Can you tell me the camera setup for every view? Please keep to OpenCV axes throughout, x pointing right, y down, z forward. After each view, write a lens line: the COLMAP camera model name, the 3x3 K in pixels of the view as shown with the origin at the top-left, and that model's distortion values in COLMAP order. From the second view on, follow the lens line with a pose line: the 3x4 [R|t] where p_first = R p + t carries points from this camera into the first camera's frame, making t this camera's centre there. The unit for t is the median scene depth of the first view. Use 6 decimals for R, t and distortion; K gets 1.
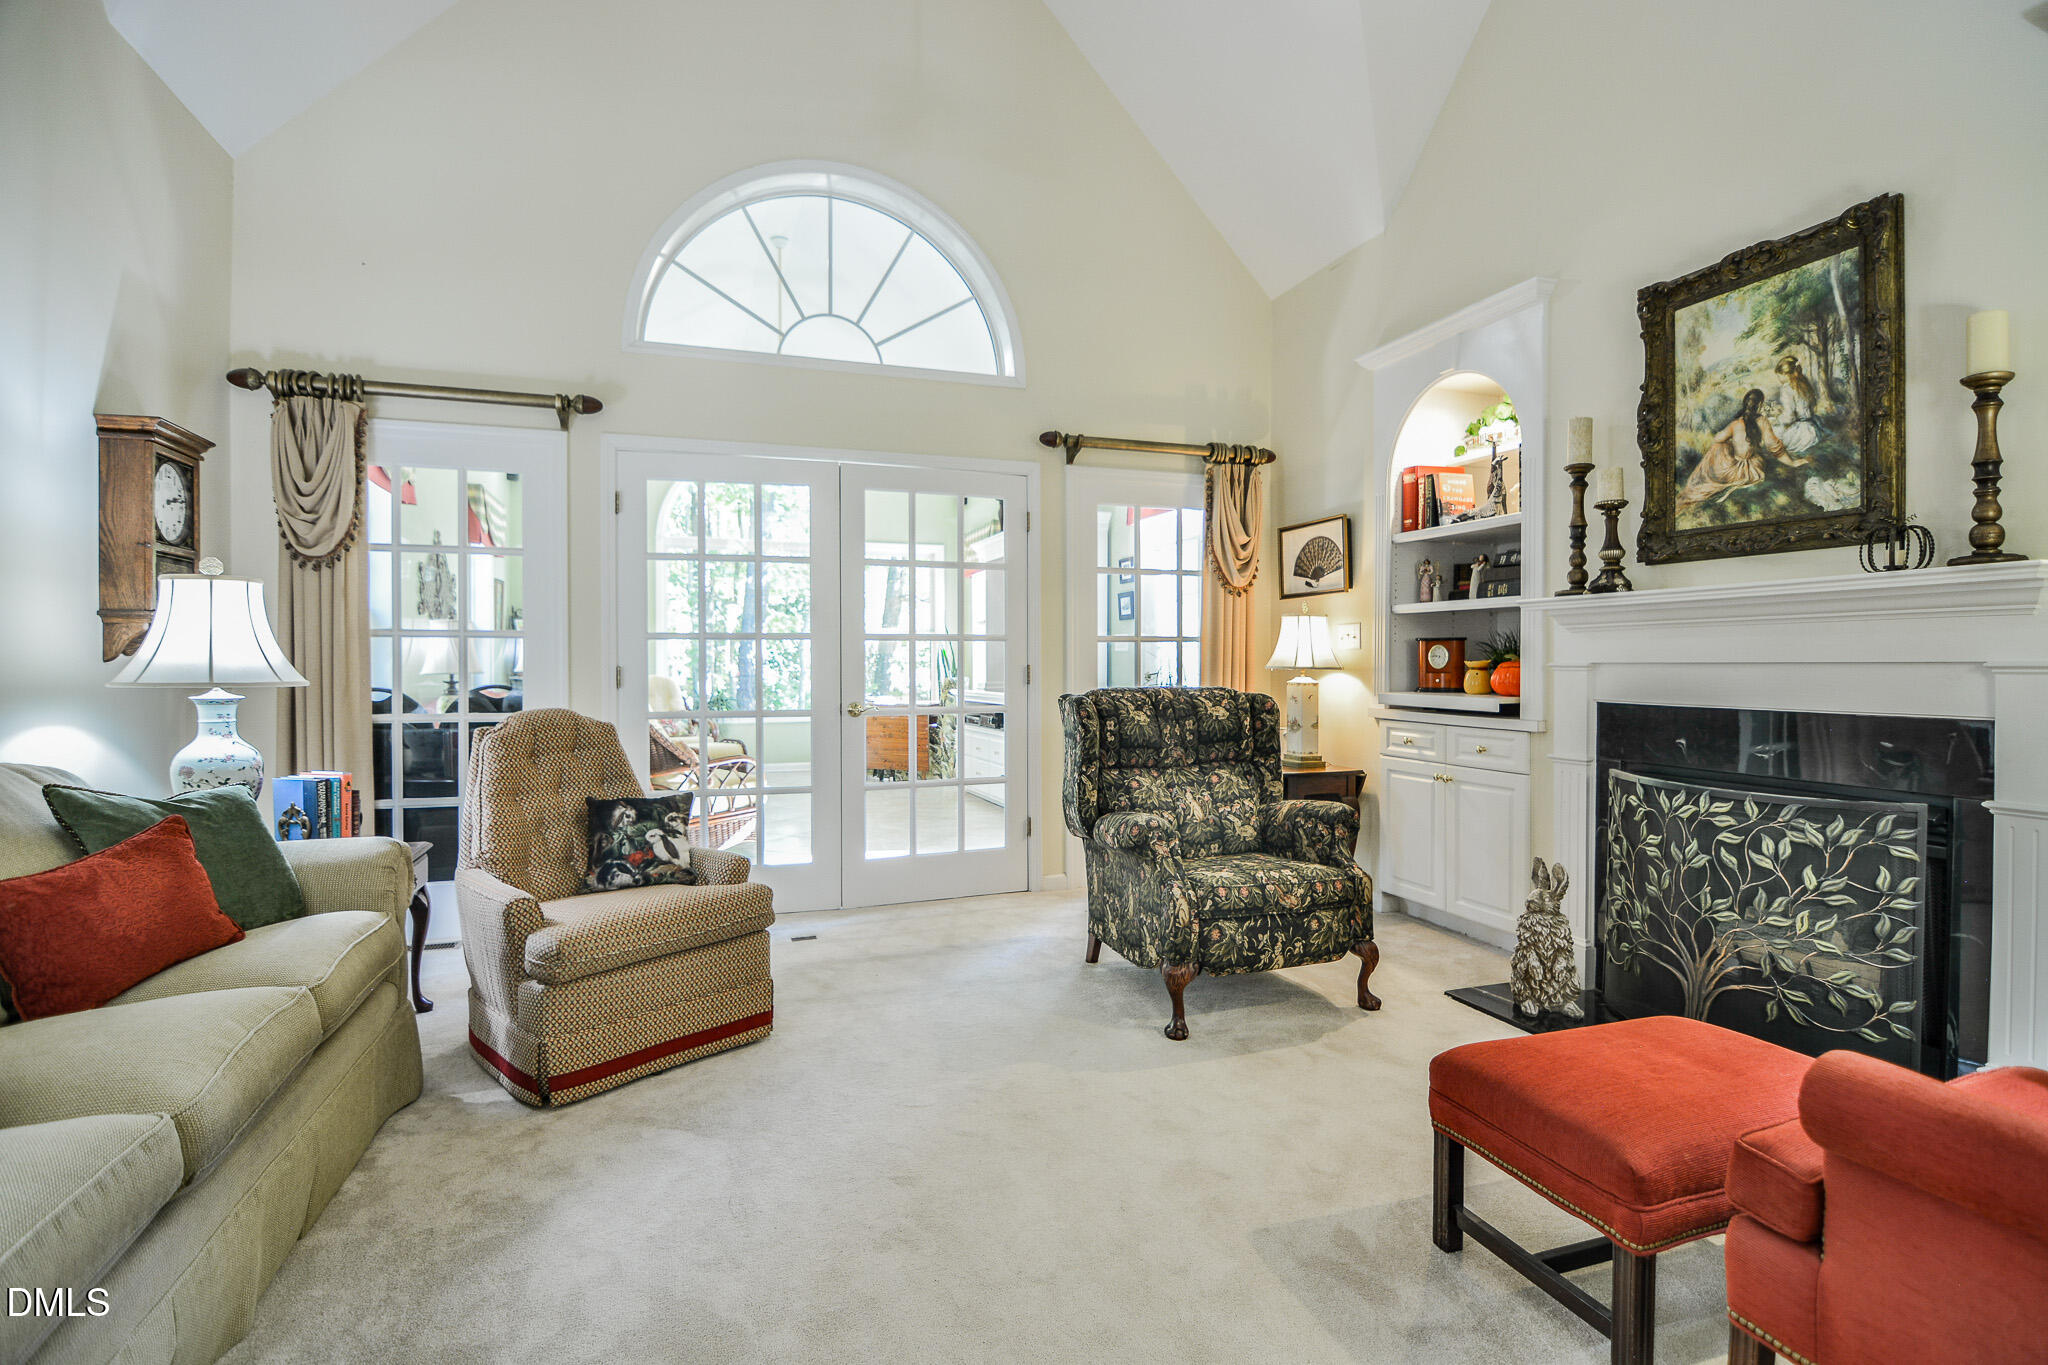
lens RADIAL K [[1002.1, 0, 1024.0], [0, 1002.1, 677.0], [0, 0, 1]] dist [-0.015381, -0.004828]
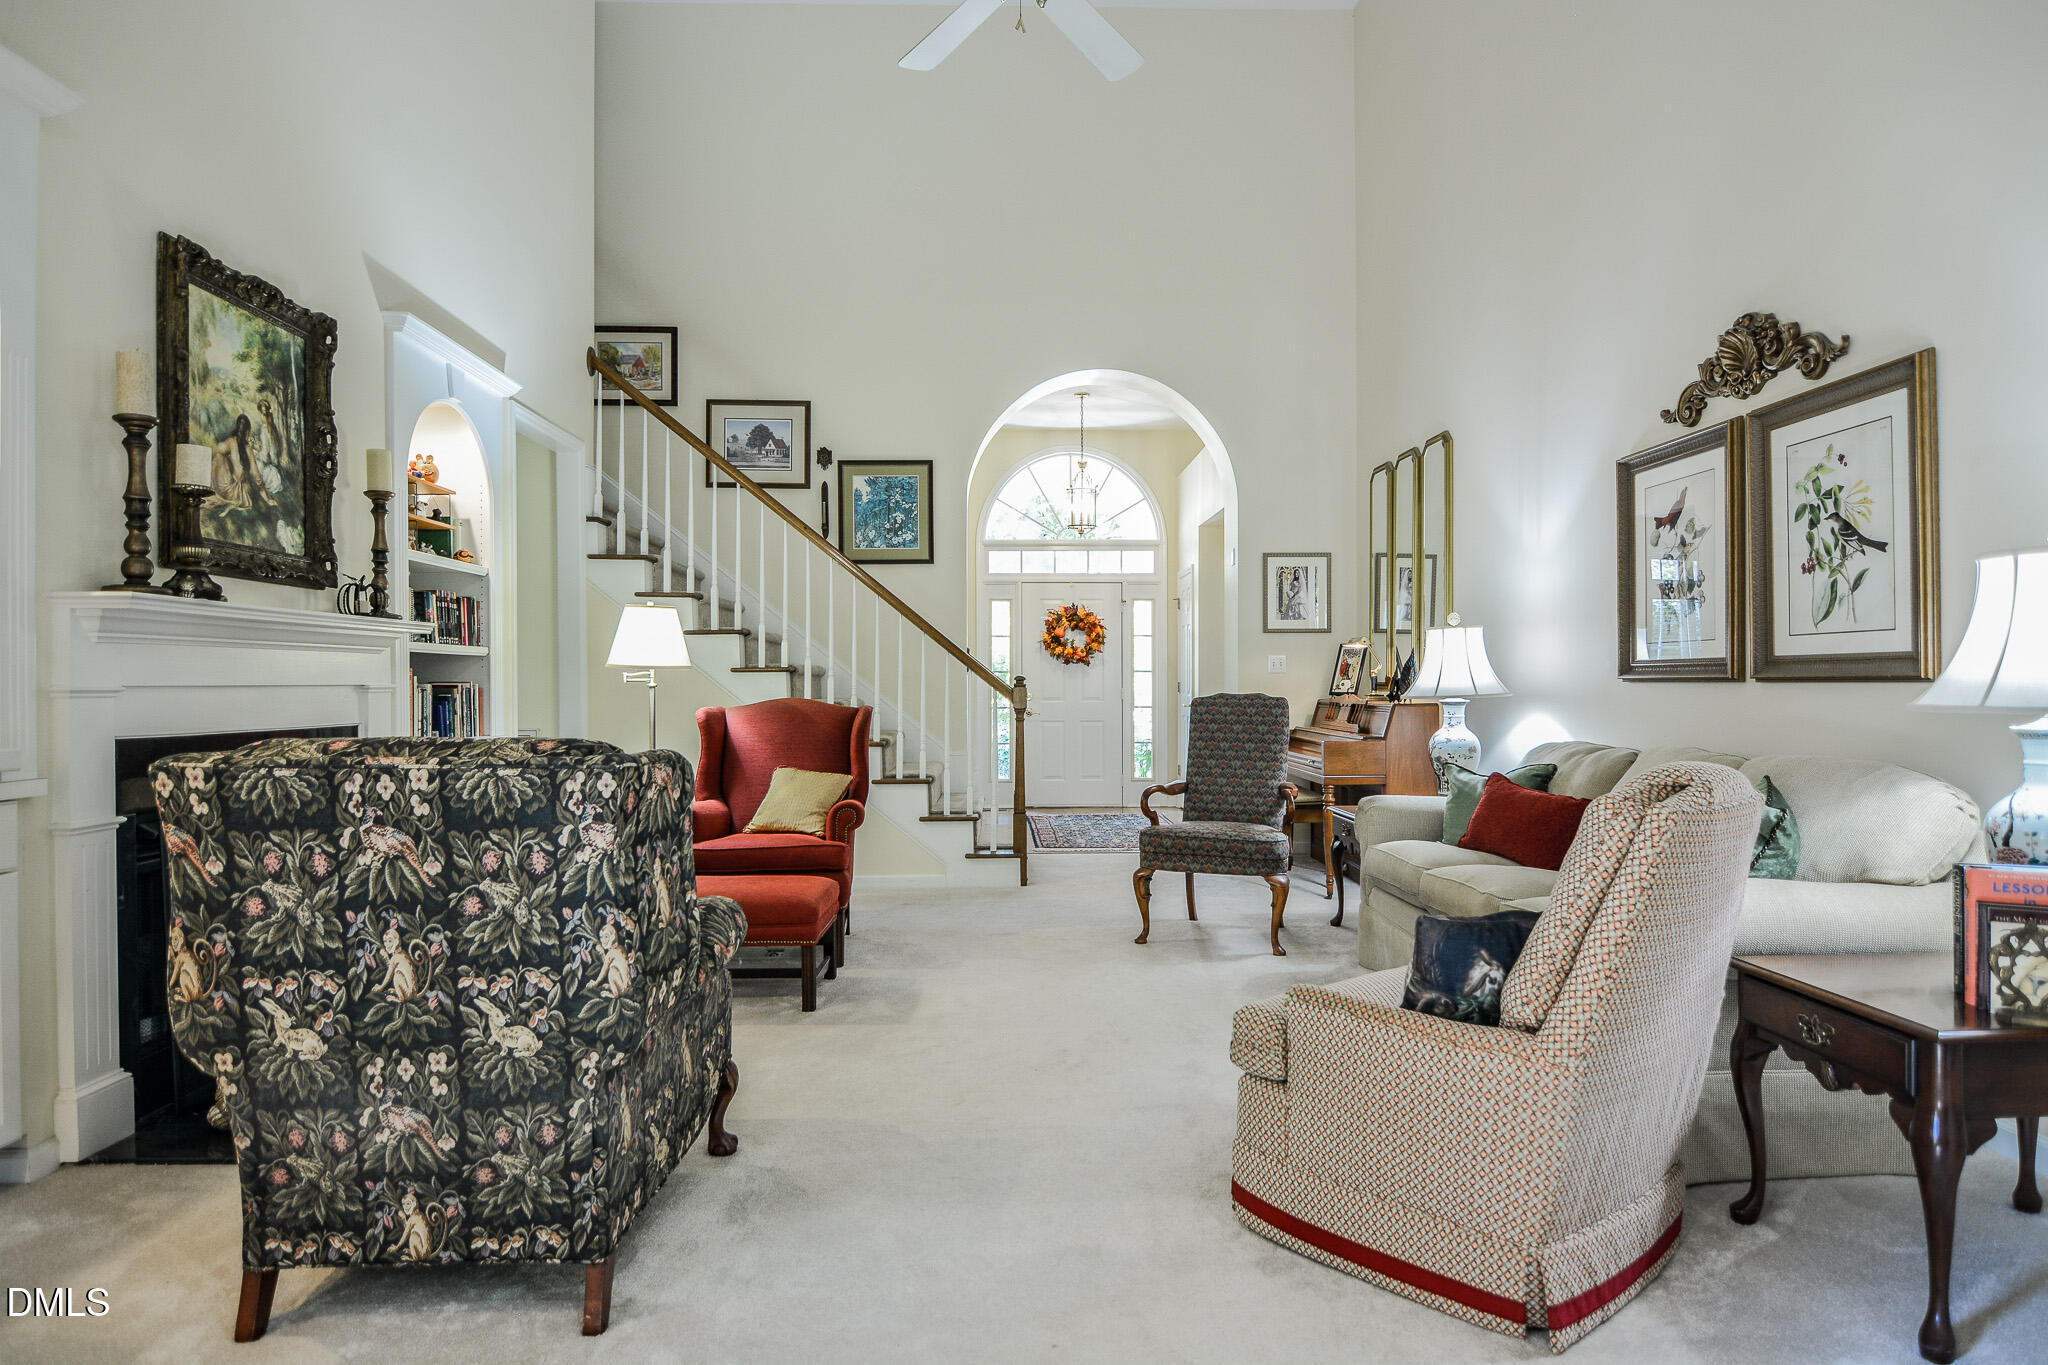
lens RADIAL K [[1128.9, 0, 1026.0], [0, 1128.9, 680.8], [0, 0, 1]] dist [-0.013342, -0.008414]
pose [[-0.951113, -0.012865, 0.308575, -0.393060], [-0.010539, 0.999902, 0.009201, -0.038124], [-0.308663, 0.005499, -0.951156, 1.895308]]
